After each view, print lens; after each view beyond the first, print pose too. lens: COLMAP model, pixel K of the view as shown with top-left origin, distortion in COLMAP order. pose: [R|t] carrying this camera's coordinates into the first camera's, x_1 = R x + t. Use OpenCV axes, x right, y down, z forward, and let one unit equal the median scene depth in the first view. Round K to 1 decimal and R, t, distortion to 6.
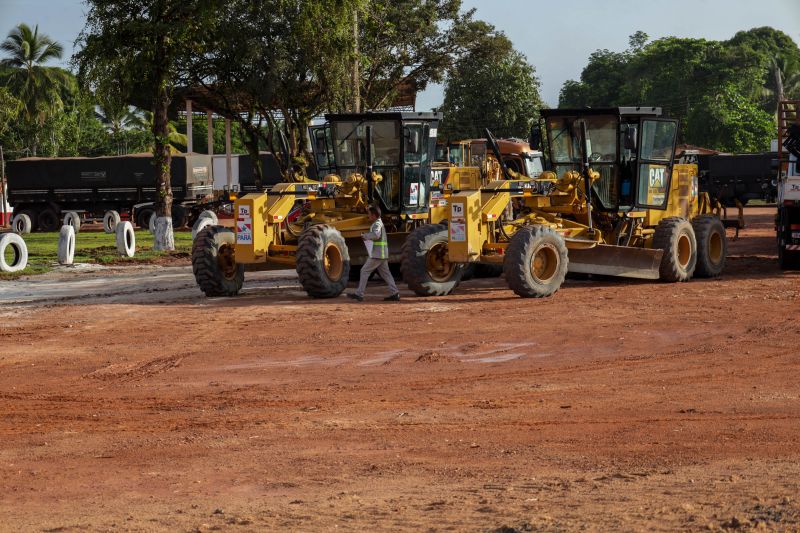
lens RADIAL K [[2429.0, 0, 400.0], [0, 2429.0, 266.5], [0, 0, 1]] dist [-0.037729, -1.083917]
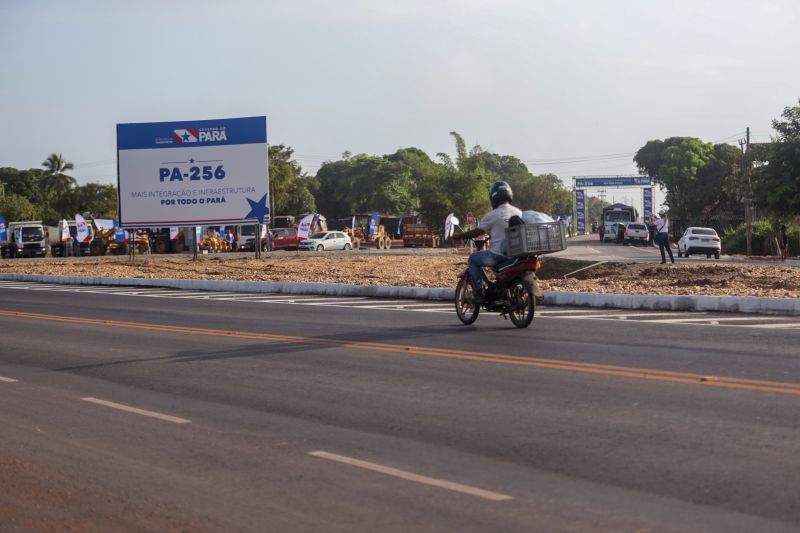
lens RADIAL K [[1988.5, 0, 400.0], [0, 1988.5, 266.5], [0, 0, 1]] dist [-0.066470, 0.104599]
pose [[0.990742, -0.005491, 0.135645, -0.092977], [0.007594, 0.999859, -0.014991, 0.023736], [-0.135543, 0.015882, 0.990644, -0.709151]]
